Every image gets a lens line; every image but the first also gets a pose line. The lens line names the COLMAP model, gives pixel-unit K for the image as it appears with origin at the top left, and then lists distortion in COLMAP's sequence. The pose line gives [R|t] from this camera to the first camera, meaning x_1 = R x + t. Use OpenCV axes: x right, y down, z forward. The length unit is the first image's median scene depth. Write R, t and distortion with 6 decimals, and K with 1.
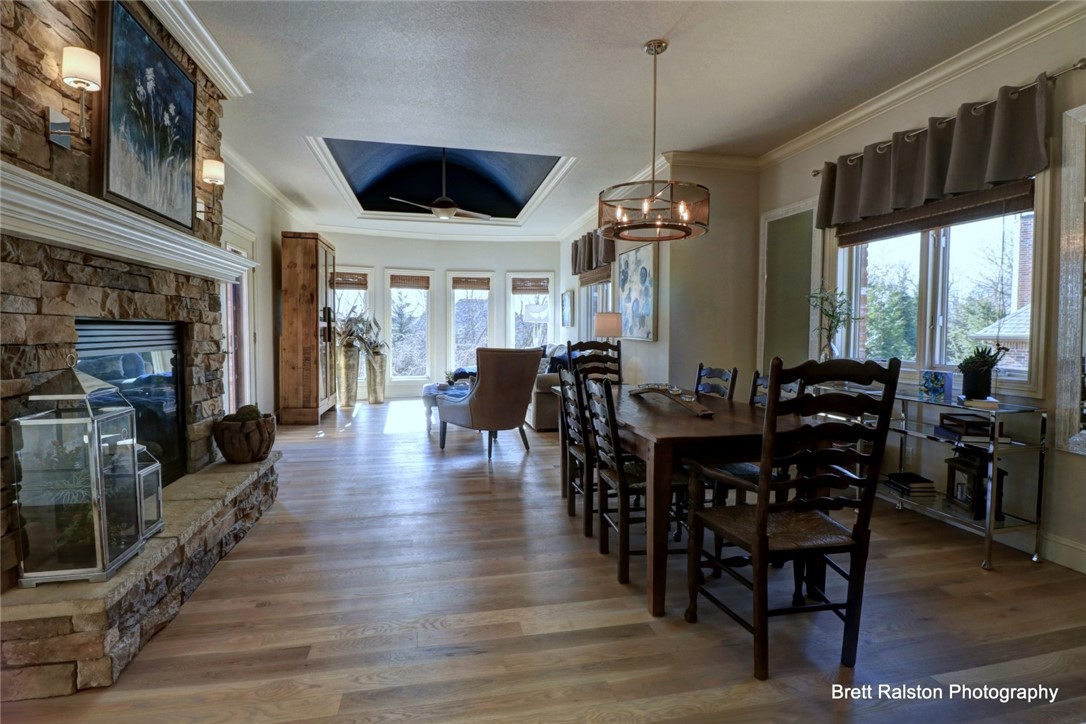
lens RADIAL K [[513.1, 0, 540.6], [0, 513.1, 356.5], [0, 0, 1]] dist [-0.011641, 0.000007]
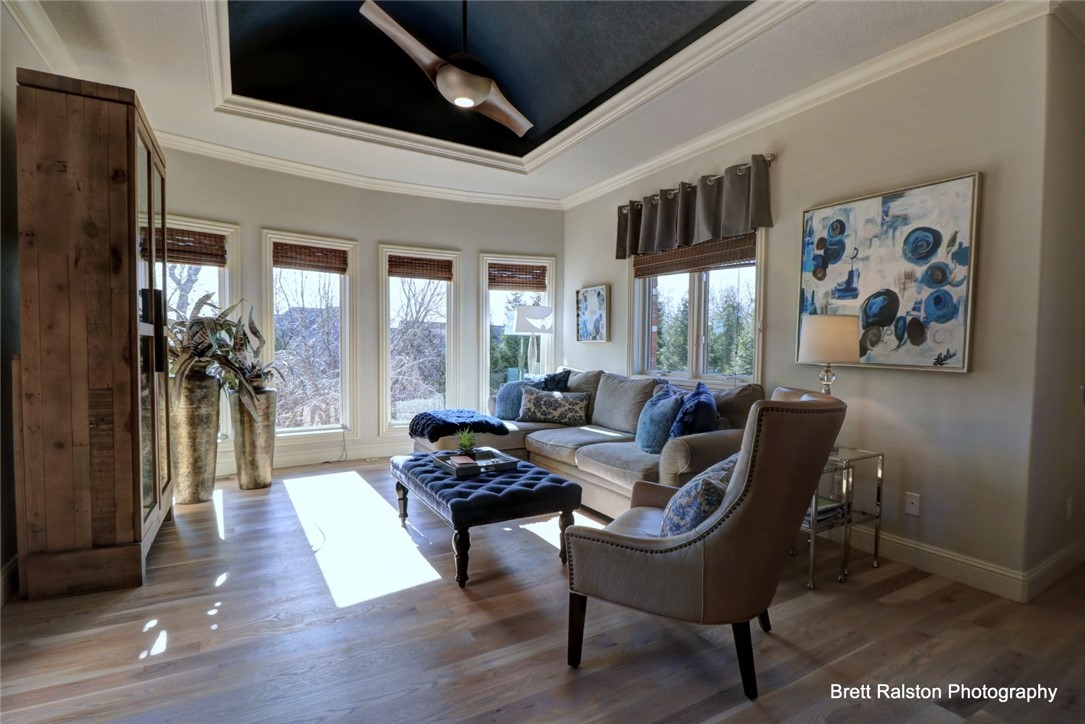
lens RADIAL K [[508.9, 0, 549.1], [0, 508.9, 376.7], [0, 0, 1]] dist [-0.011787, -0.005427]
pose [[0.942205, -0.011599, 0.334837, -0.221393], [0.008048, 0.999896, 0.011989, -0.023632], [-0.334941, -0.008601, 0.942200, 0.443296]]
